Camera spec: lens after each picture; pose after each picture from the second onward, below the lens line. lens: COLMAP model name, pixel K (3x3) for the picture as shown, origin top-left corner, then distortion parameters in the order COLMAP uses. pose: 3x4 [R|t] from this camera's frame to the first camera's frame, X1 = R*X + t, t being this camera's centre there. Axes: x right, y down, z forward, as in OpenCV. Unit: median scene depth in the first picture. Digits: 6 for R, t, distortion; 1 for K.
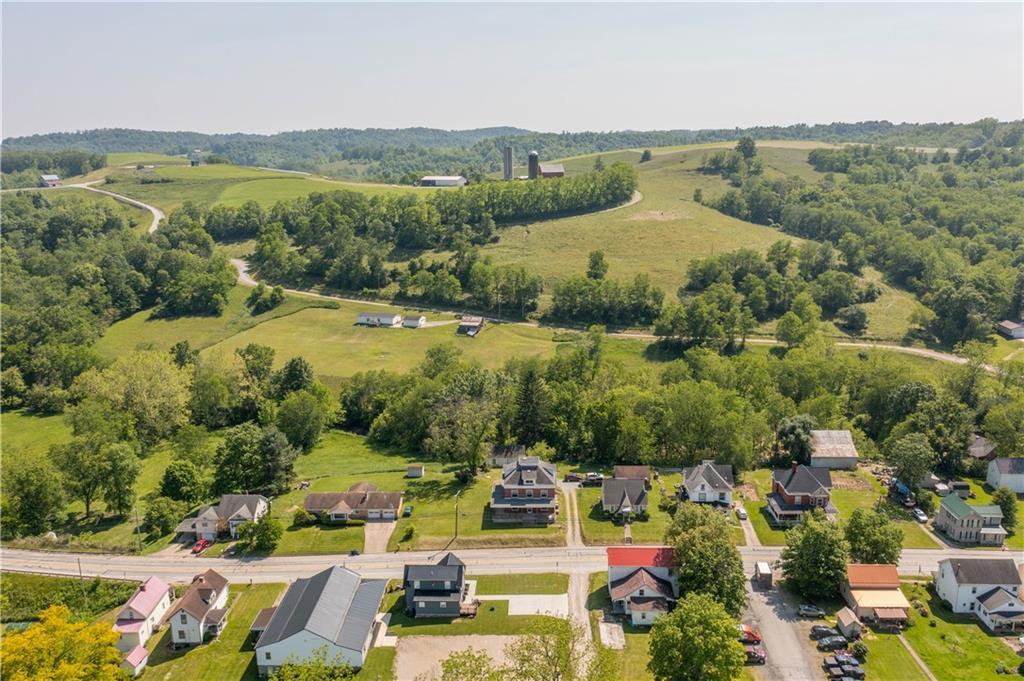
lens RADIAL K [[808.8, 0, 512.9], [0, 808.8, 339.2], [0, 0, 1]] dist [-0.010389, 0.011571]
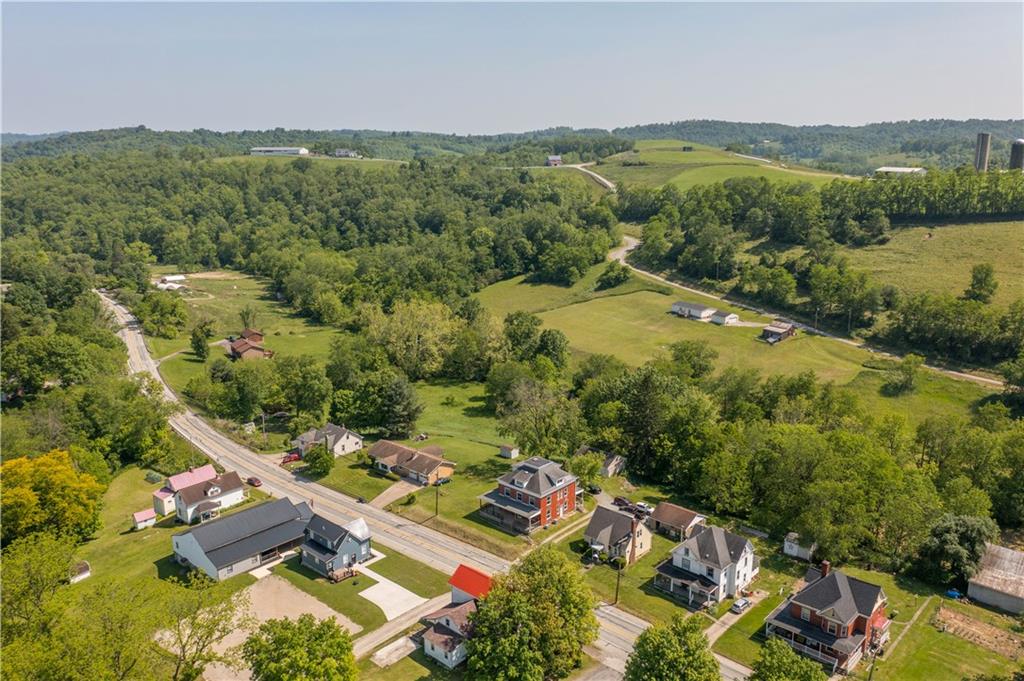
lens RADIAL K [[808.8, 0, 516.2], [0, 808.8, 343.9], [0, 0, 1]] dist [-0.010389, 0.011571]
pose [[0.763601, 0.167801, -0.623504, 0.255757], [-0.159366, 0.984746, 0.069847, -0.018432], [0.625713, 0.046030, 0.778694, 0.131838]]
